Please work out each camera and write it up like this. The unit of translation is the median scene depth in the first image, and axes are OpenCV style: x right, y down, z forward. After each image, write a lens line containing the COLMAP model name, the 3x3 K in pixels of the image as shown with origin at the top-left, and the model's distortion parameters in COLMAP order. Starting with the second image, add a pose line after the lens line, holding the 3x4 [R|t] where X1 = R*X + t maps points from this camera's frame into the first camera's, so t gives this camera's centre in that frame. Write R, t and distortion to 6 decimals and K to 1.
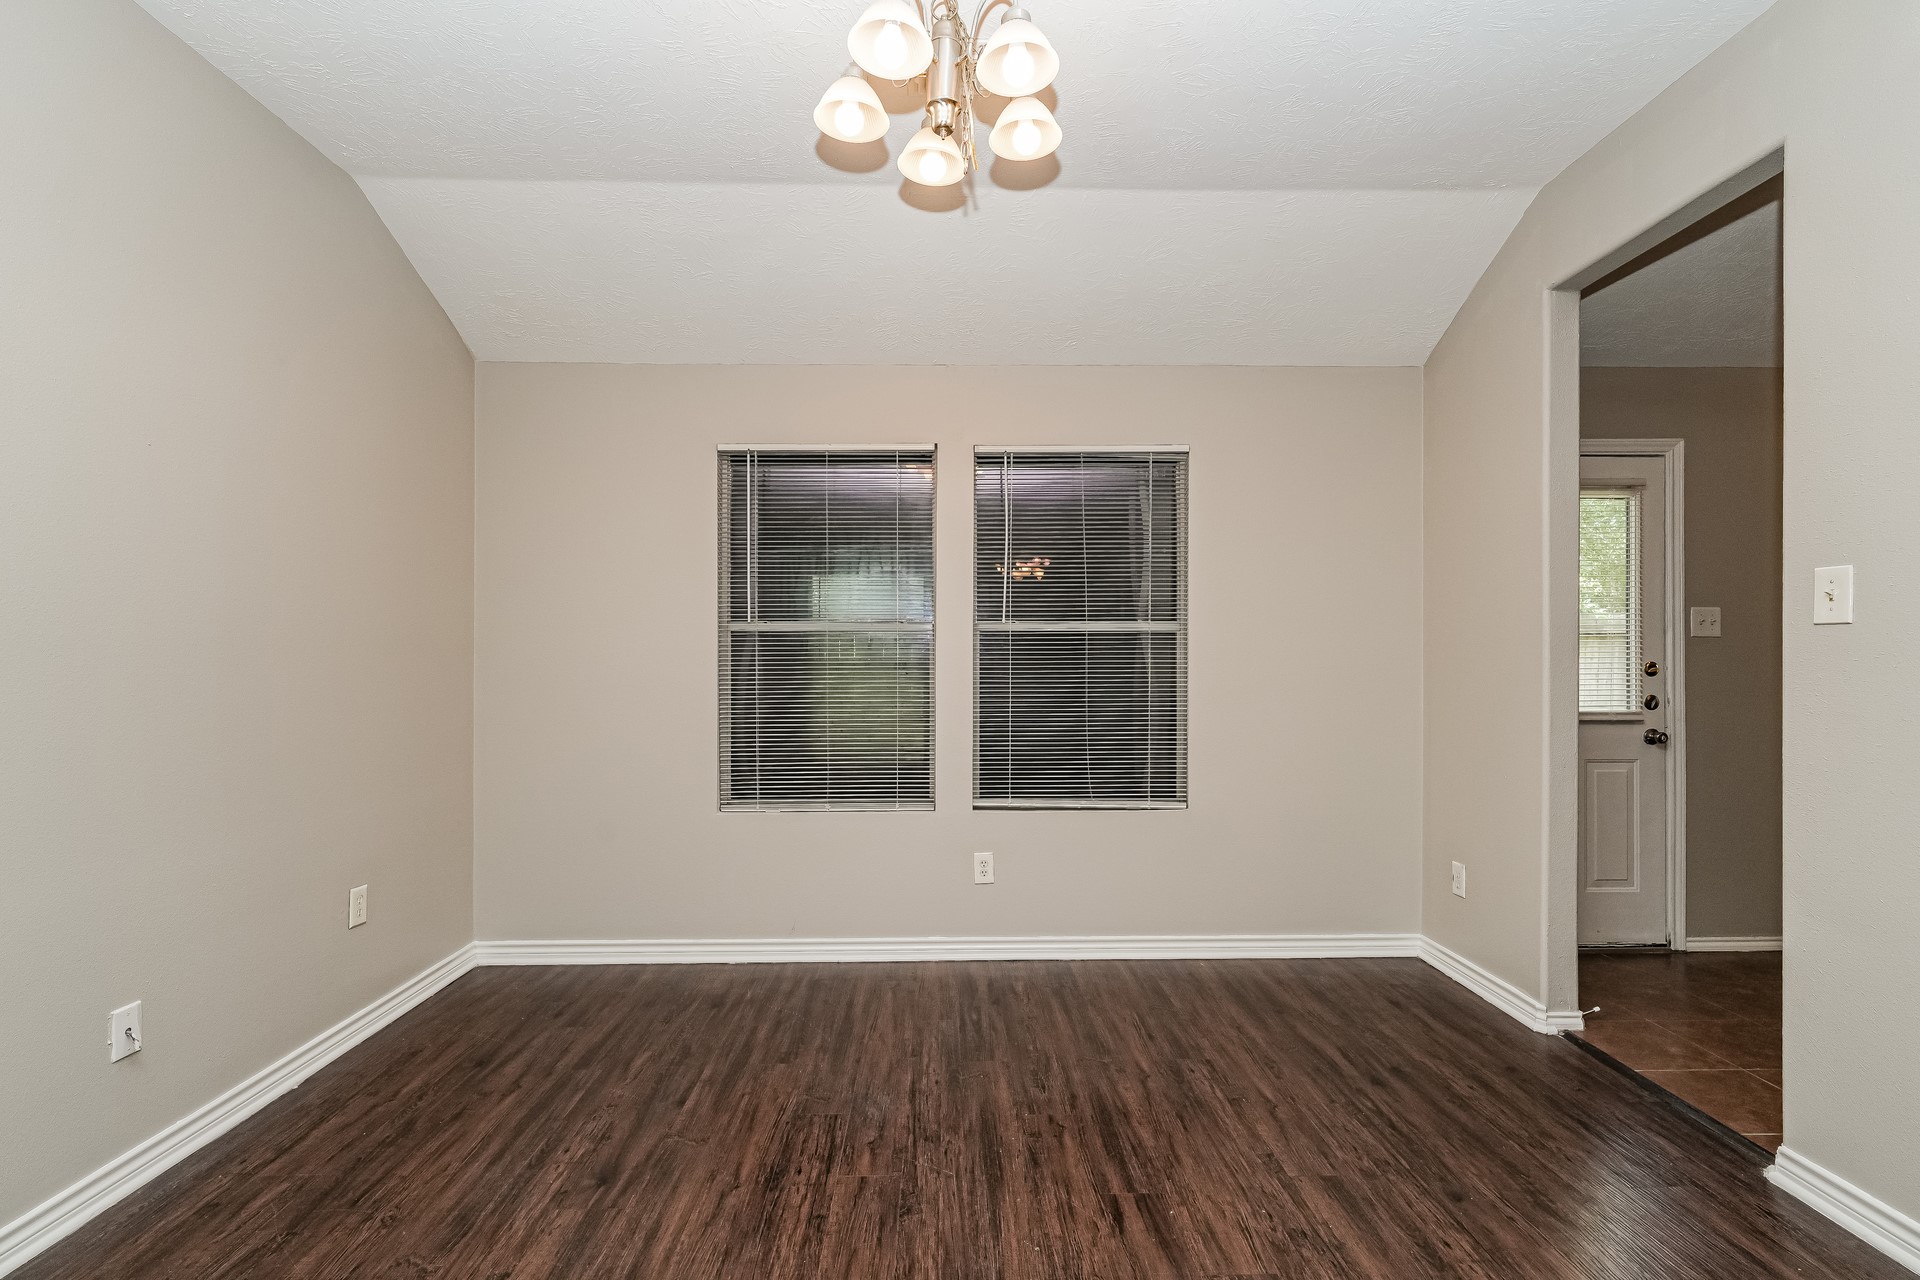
lens RADIAL K [[853.3, 0, 953.2], [0, 853.3, 659.5], [0, 0, 1]] dist [0.000122, 0.000515]
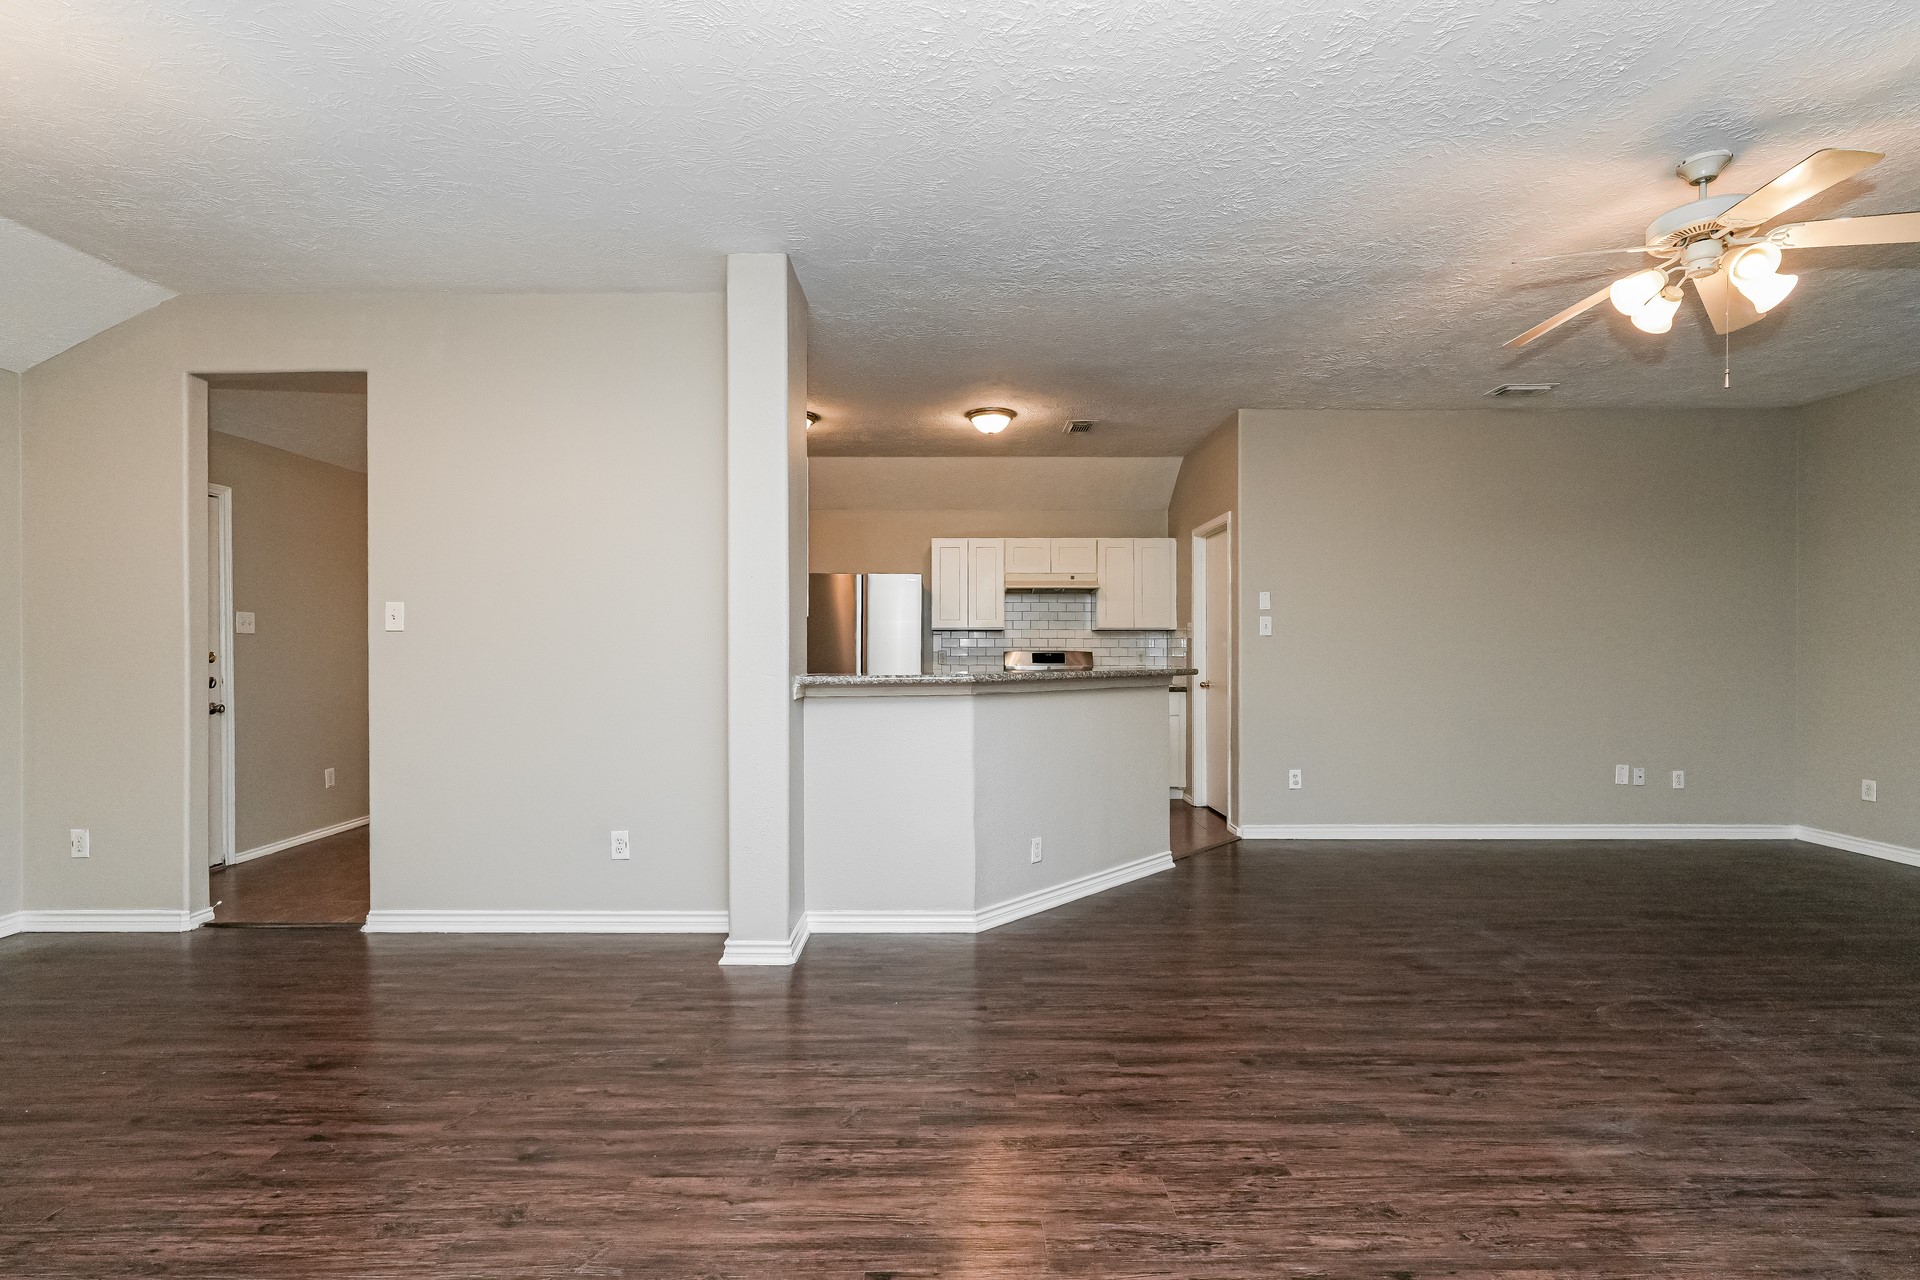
lens RADIAL K [[853.3, 0, 967.0], [0, 853.3, 671.7], [0, 0, 1]] dist [0.000122, 0.000515]
pose [[0.007490, -0.029408, 0.999539, -0.506286], [0.004093, 0.999560, 0.029378, -0.000547], [-0.999964, 0.003871, 0.007608, -0.185346]]
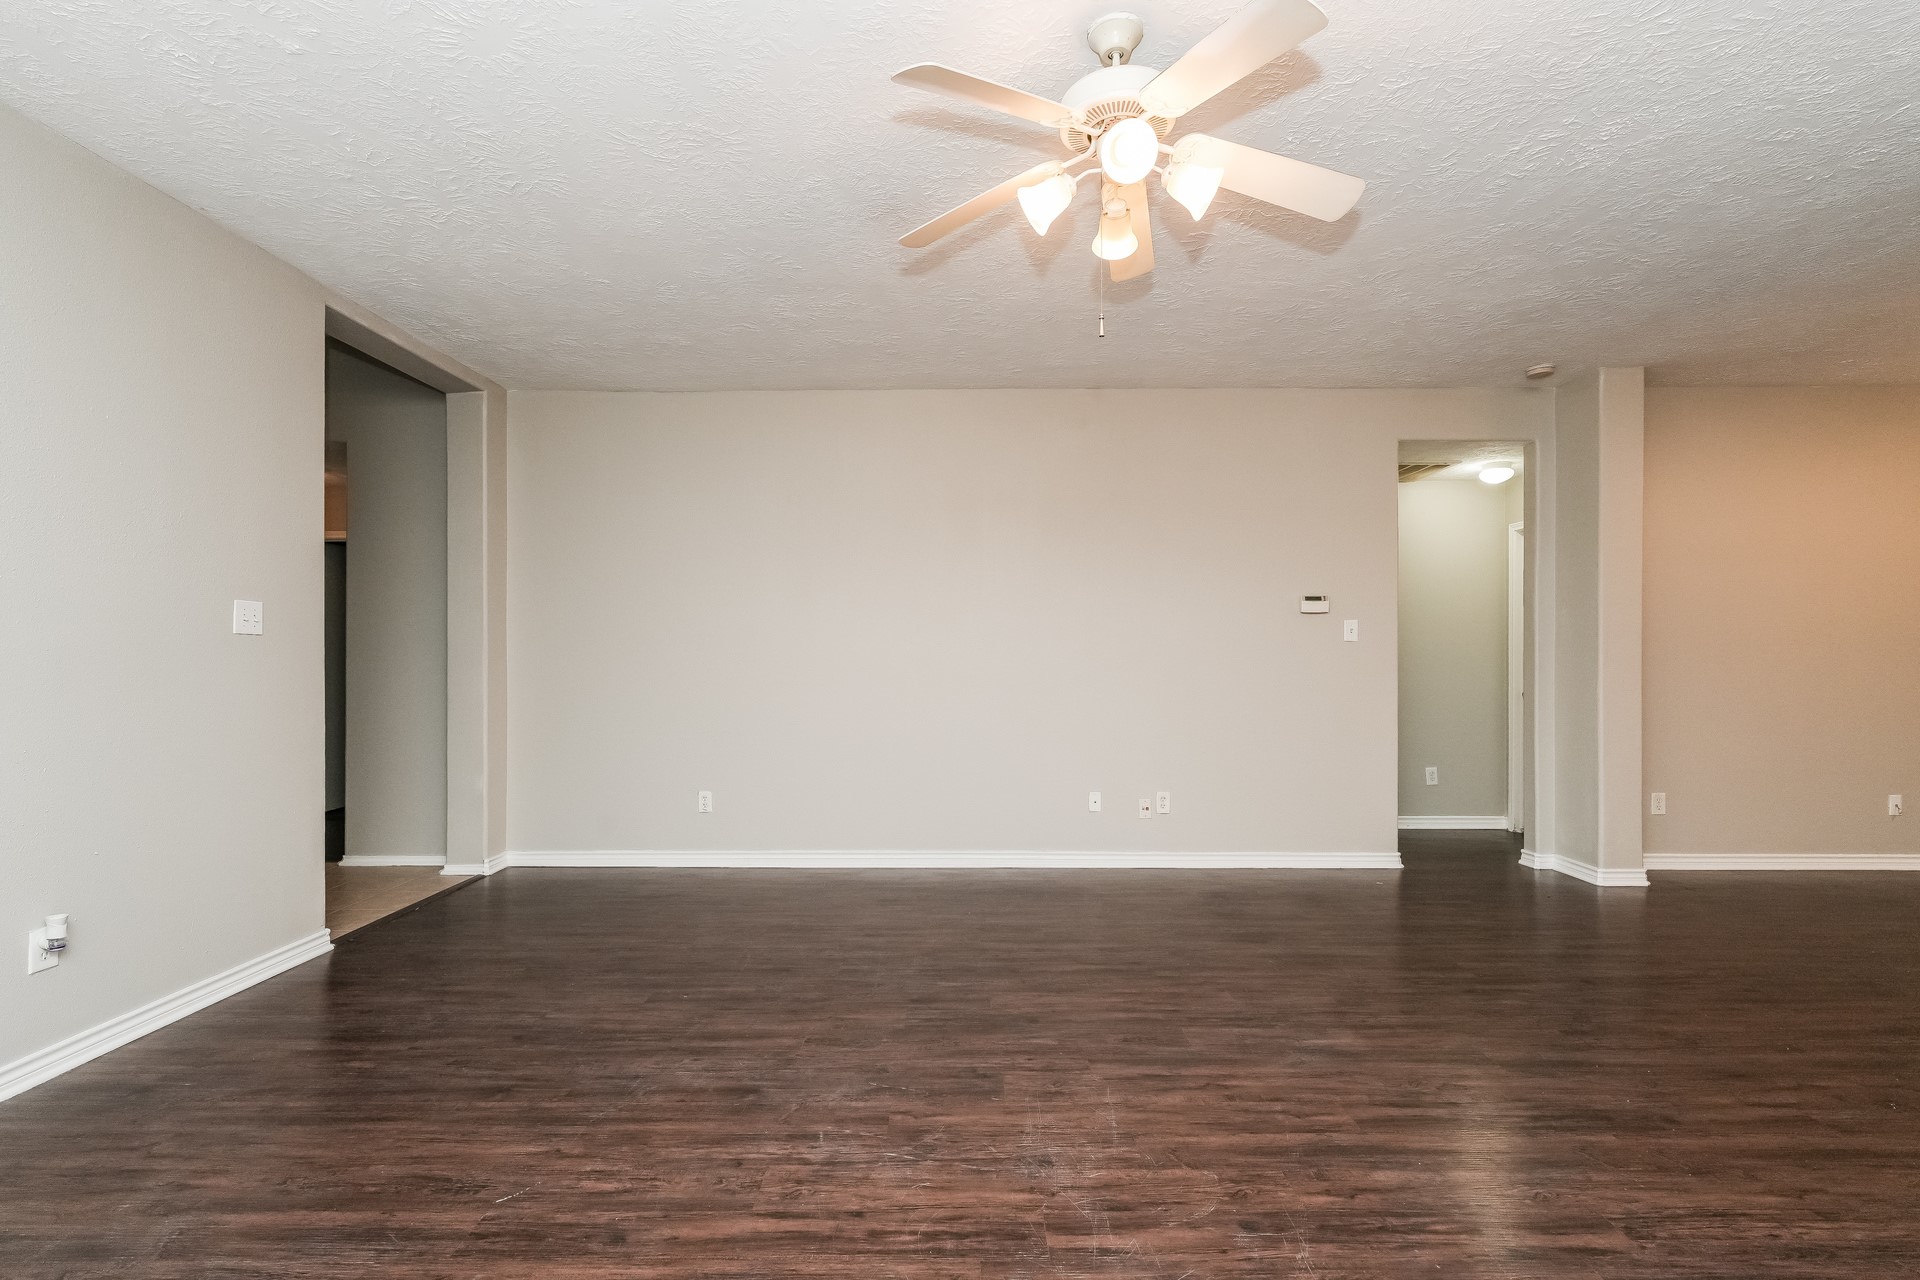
lens RADIAL K [[853.3, 0, 961.8], [0, 853.3, 659.6], [0, 0, 1]] dist [0.000122, 0.000515]
pose [[-0.016674, 0.011174, -0.999799, 0.880718], [-0.003931, 0.999929, 0.011241, -0.000699], [0.999853, 0.004118, -0.016629, -0.954130]]
